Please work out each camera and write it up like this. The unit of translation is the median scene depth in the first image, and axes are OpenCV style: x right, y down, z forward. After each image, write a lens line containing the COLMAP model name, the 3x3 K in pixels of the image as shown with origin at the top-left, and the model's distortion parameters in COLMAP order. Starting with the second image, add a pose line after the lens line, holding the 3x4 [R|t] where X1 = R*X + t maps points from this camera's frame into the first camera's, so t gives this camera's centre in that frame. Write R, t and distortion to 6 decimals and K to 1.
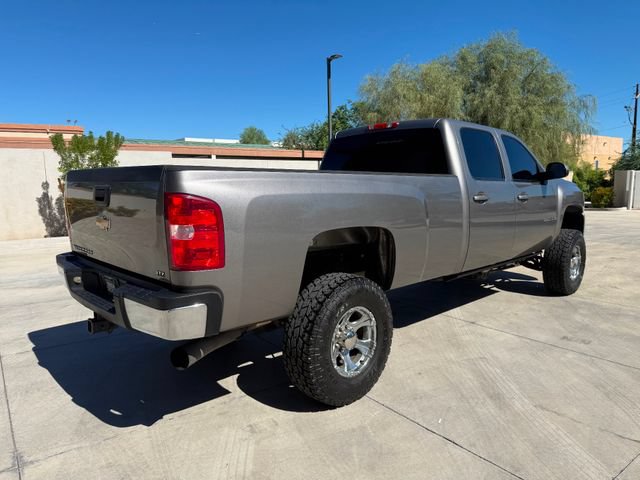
lens RADIAL K [[450.1, 0, 324.5], [0, 450.1, 244.4], [0, 0, 1]] dist [0.043627, -0.055125]
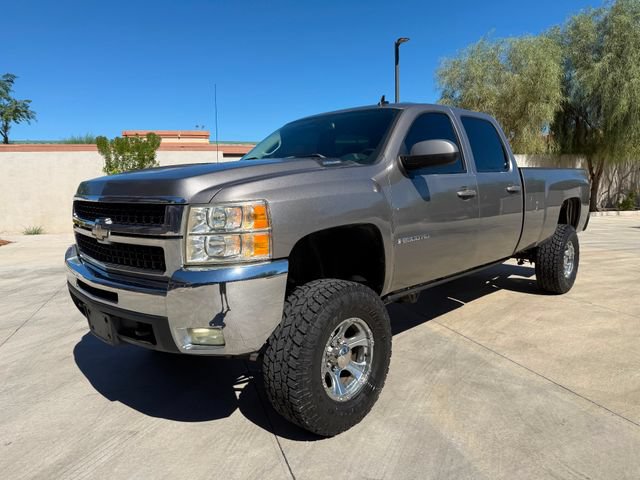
lens RADIAL K [[450.1, 0, 319.7], [0, 450.1, 240.2], [0, 0, 1]] dist [0.043627, -0.055125]
pose [[0.944868, 0.036344, -0.325428, 0.177393], [-0.037698, 0.999287, 0.002148, -0.011406], [0.325274, 0.010239, 0.945564, 0.093957]]
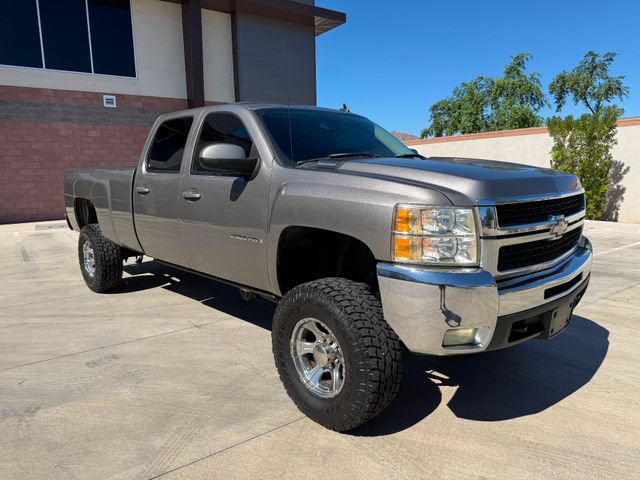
lens RADIAL K [[450.1, 0, 321.0], [0, 450.1, 240.6], [0, 0, 1]] dist [0.043627, -0.055125]
pose [[-0.019465, 0.163113, -0.986415, 0.324892], [-0.116869, 0.979468, 0.164270, -0.048678], [0.992957, 0.118479, -0.000002, 0.330923]]
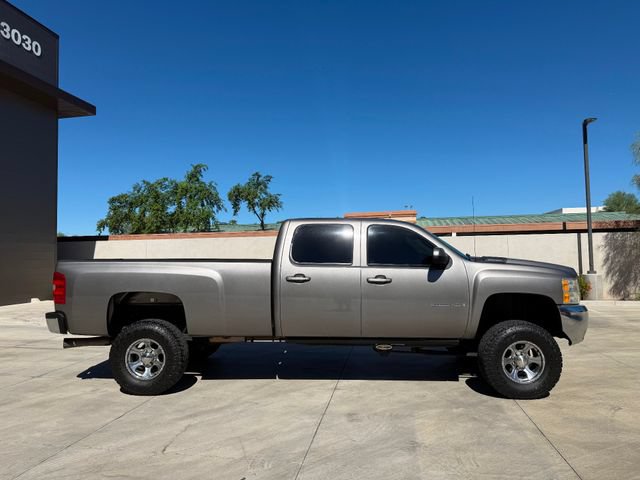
lens RADIAL K [[450.1, 0, 321.5], [0, 450.1, 233.6], [0, 0, 1]] dist [0.043627, -0.055125]
pose [[0.688158, -0.034853, -0.724723, 0.306319], [-0.096239, 0.985635, -0.138784, -0.013941], [0.719149, 0.165252, 0.674919, 0.038678]]
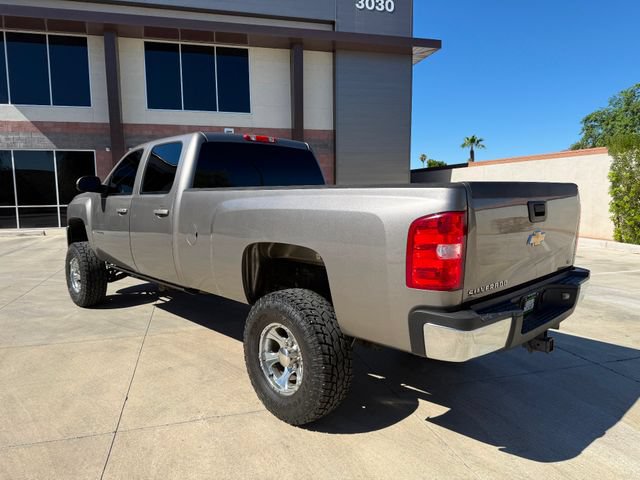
lens RADIAL K [[450.1, 0, 319.5], [0, 450.1, 240.0], [0, 0, 1]] dist [0.043627, -0.055125]
pose [[-0.368062, 0.117890, -0.922297, 0.383469], [-0.111882, 0.979107, 0.169801, -0.076994], [0.923046, 0.165686, -0.347182, 0.517527]]
